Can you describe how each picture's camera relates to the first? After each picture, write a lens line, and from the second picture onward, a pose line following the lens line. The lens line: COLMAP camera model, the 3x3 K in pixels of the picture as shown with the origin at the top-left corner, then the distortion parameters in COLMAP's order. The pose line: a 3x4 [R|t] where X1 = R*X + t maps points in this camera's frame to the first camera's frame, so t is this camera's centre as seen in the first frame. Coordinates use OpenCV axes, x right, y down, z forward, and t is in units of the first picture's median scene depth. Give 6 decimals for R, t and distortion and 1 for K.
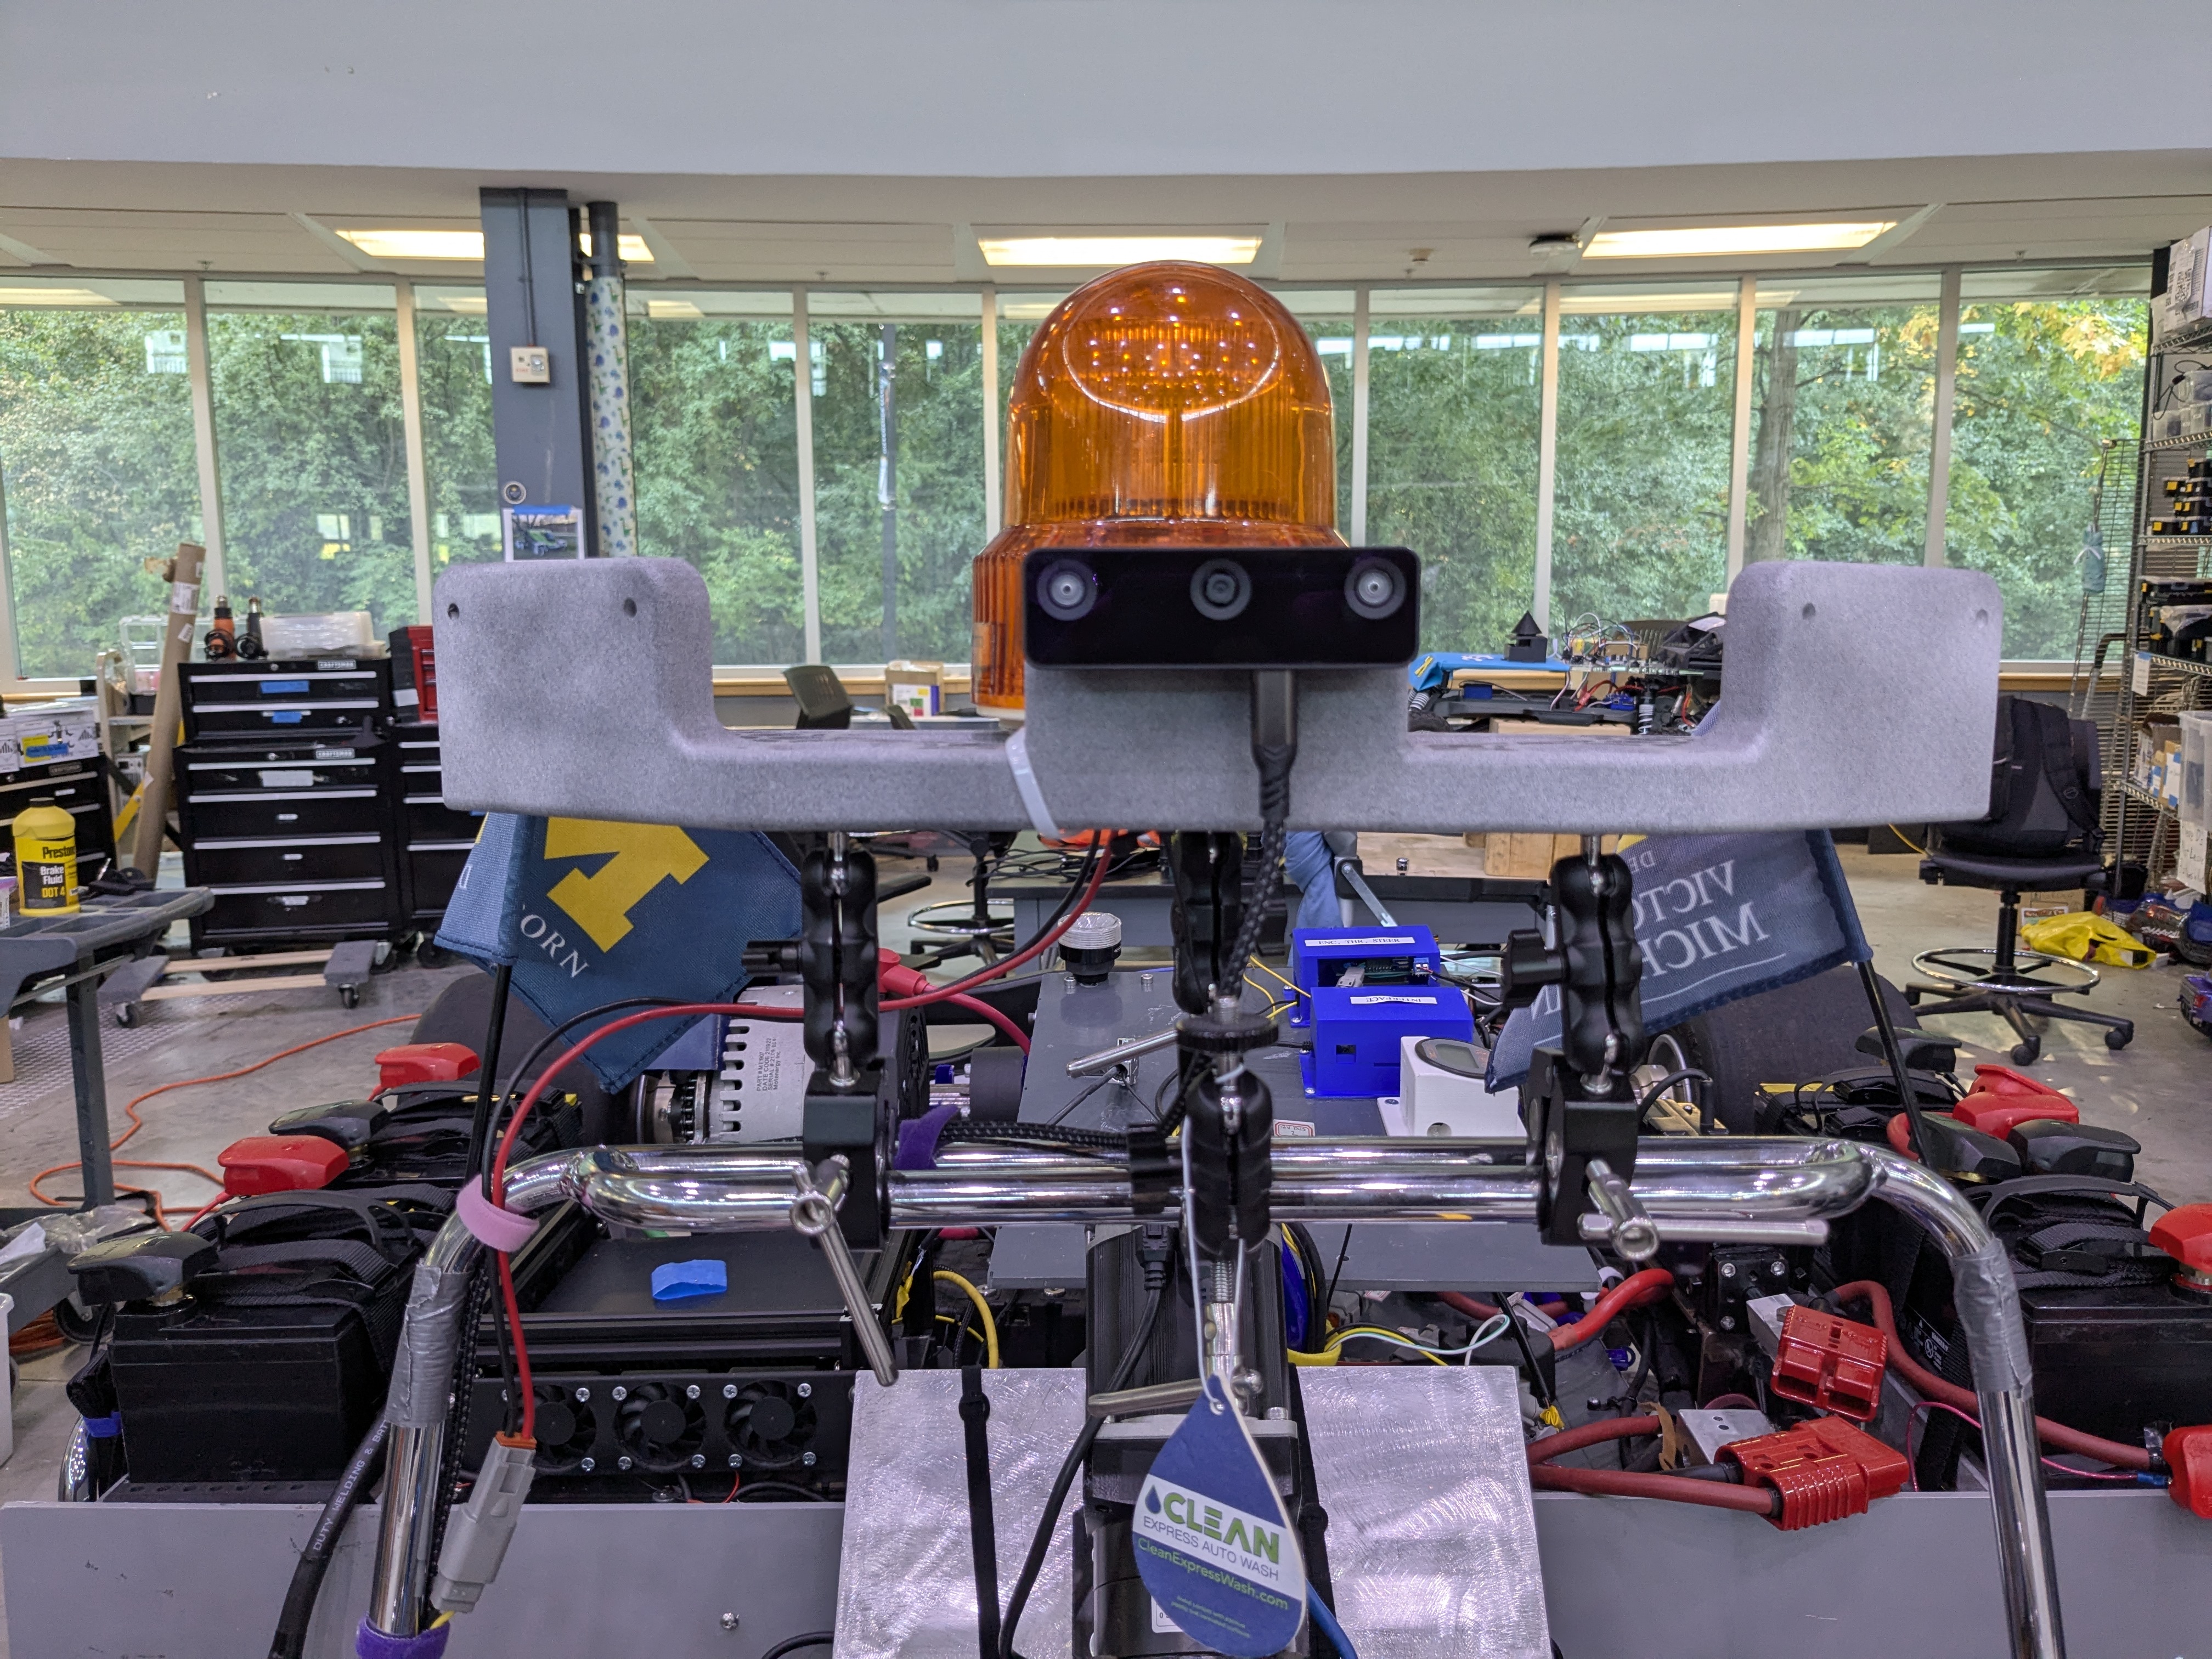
lens RADIAL K [[1731.6, 0, 1128.8], [0, 1731.6, 830.1], [0, 0, 1]] dist [-0.005887, -0.047288]
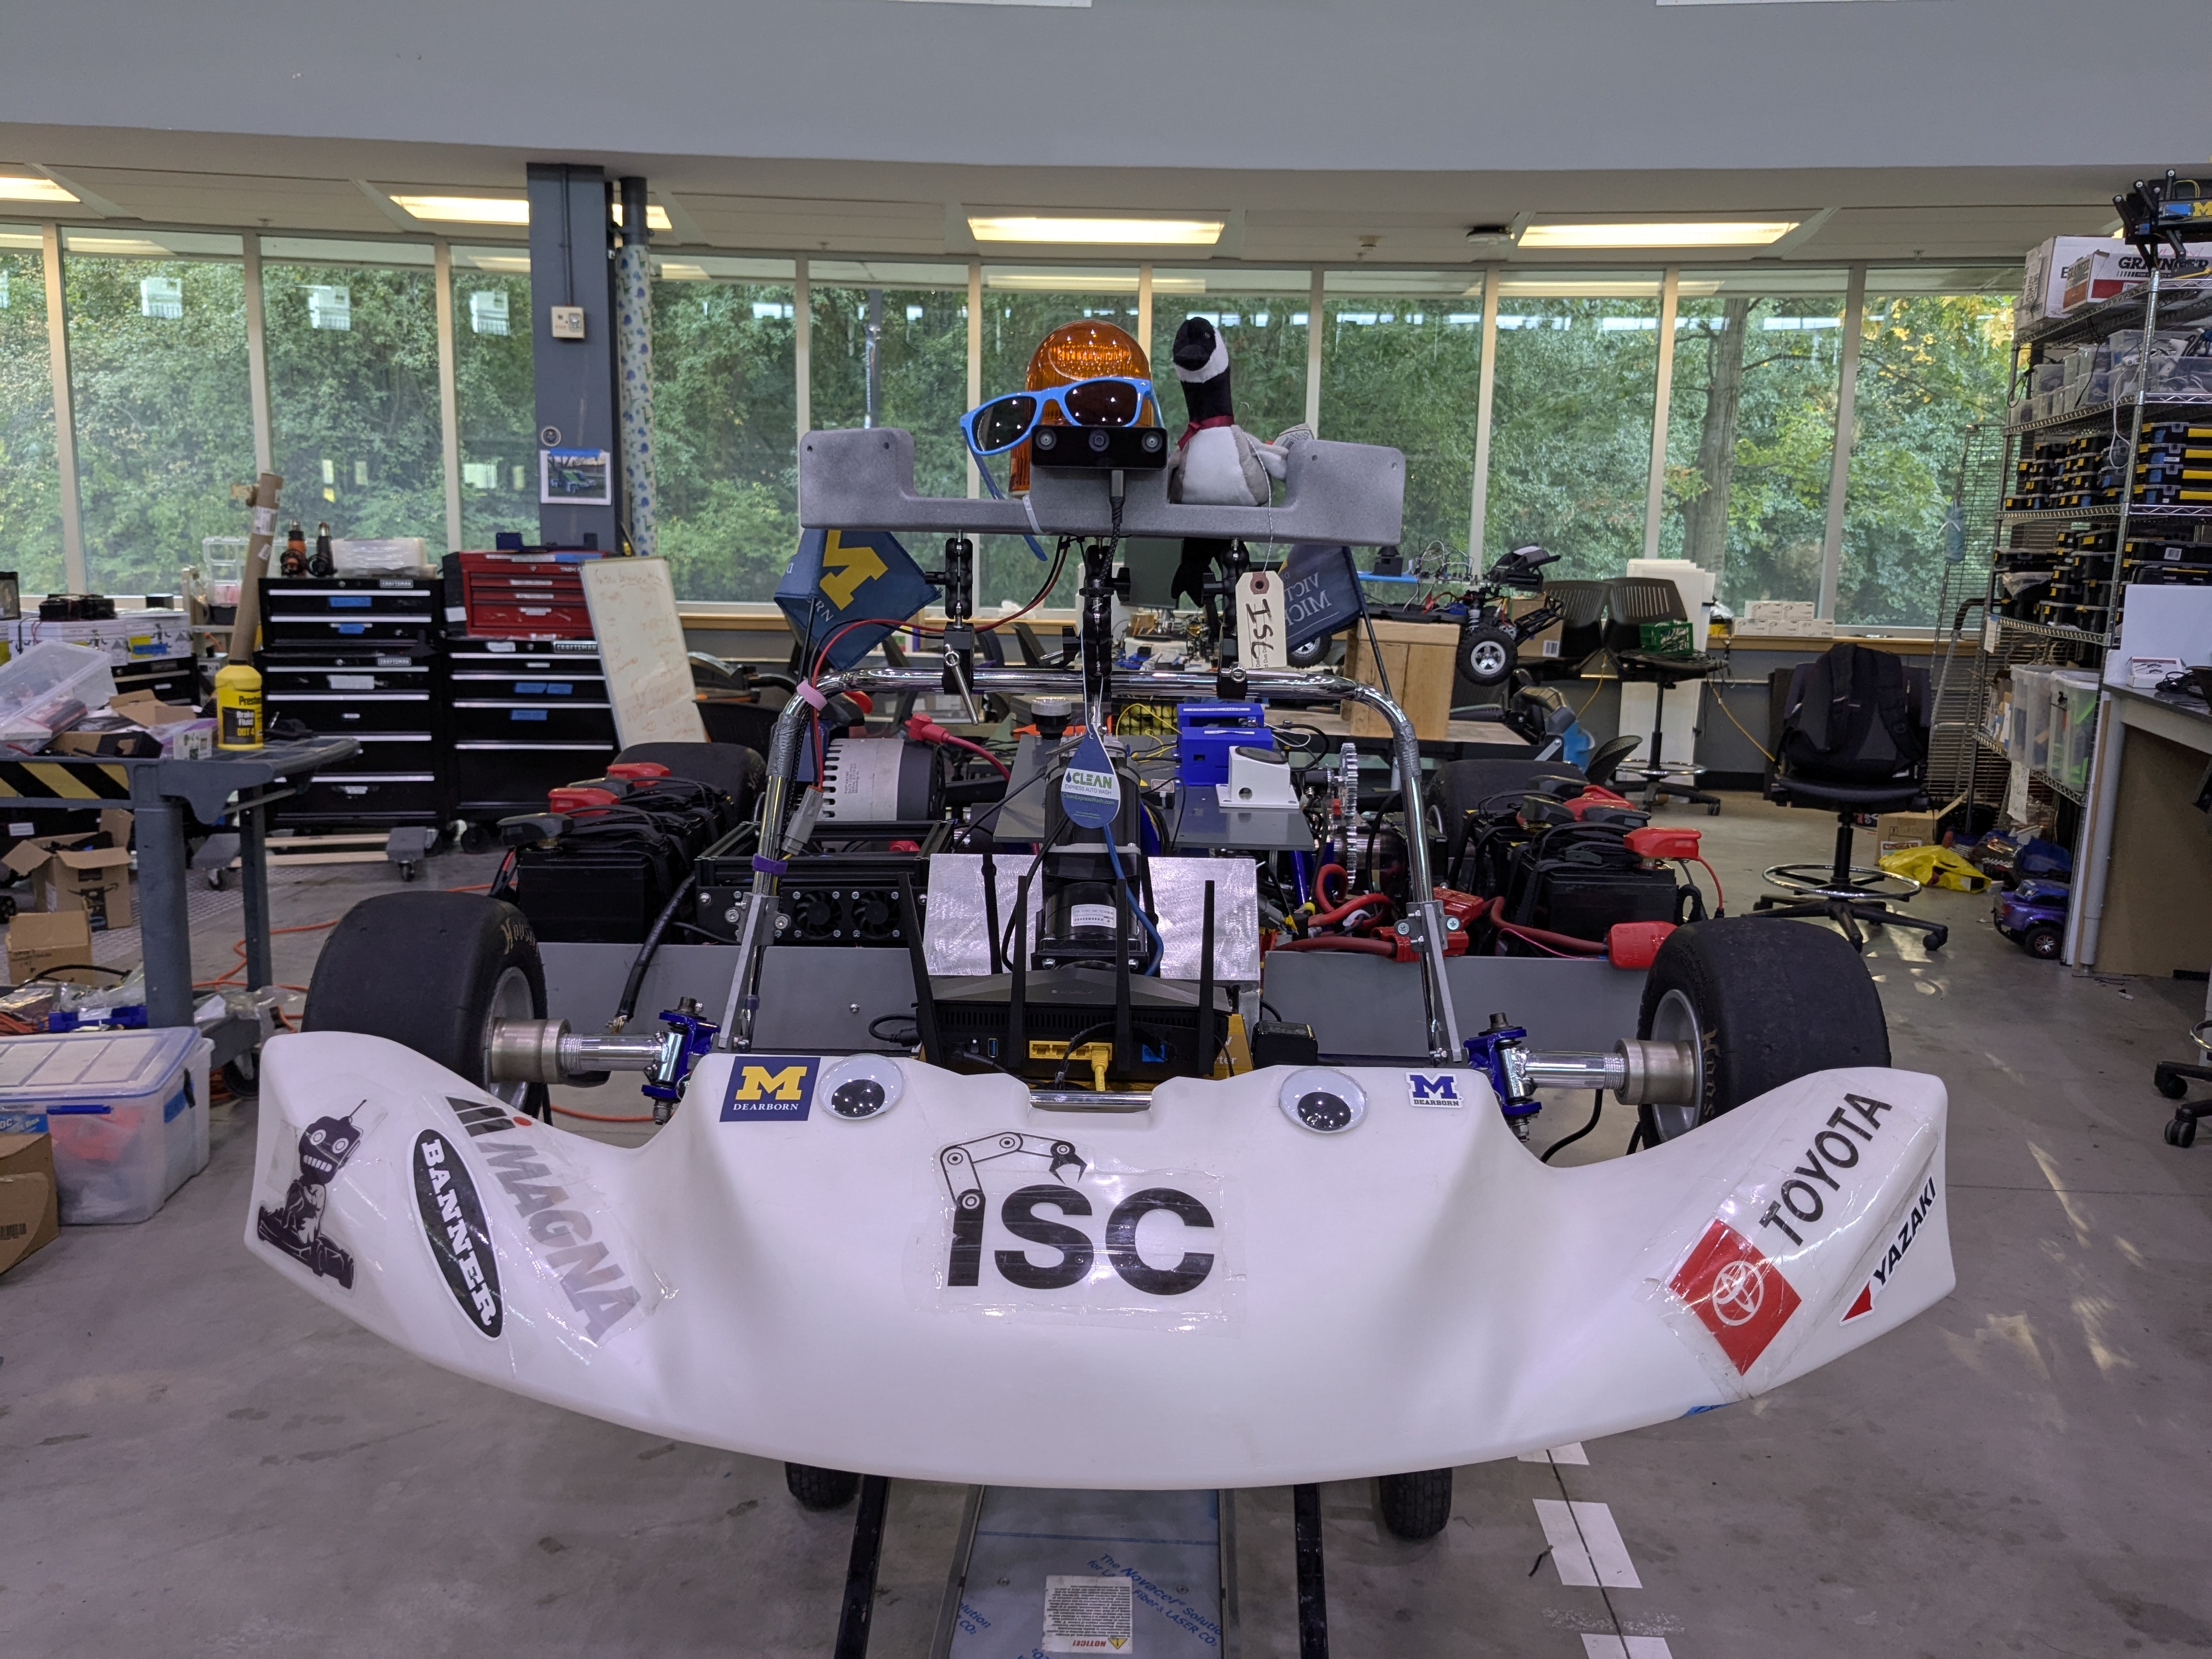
lens RADIAL K [[1731.6, 0, 1085.4], [0, 1731.6, 837.8], [0, 0, 1]] dist [-0.005887, -0.047288]
pose [[0.999639, 0.026524, -0.004379, 0.003973], [-0.026416, 0.999380, 0.023268, 0.030306], [0.004993, -0.023144, 0.999720, -0.127455]]
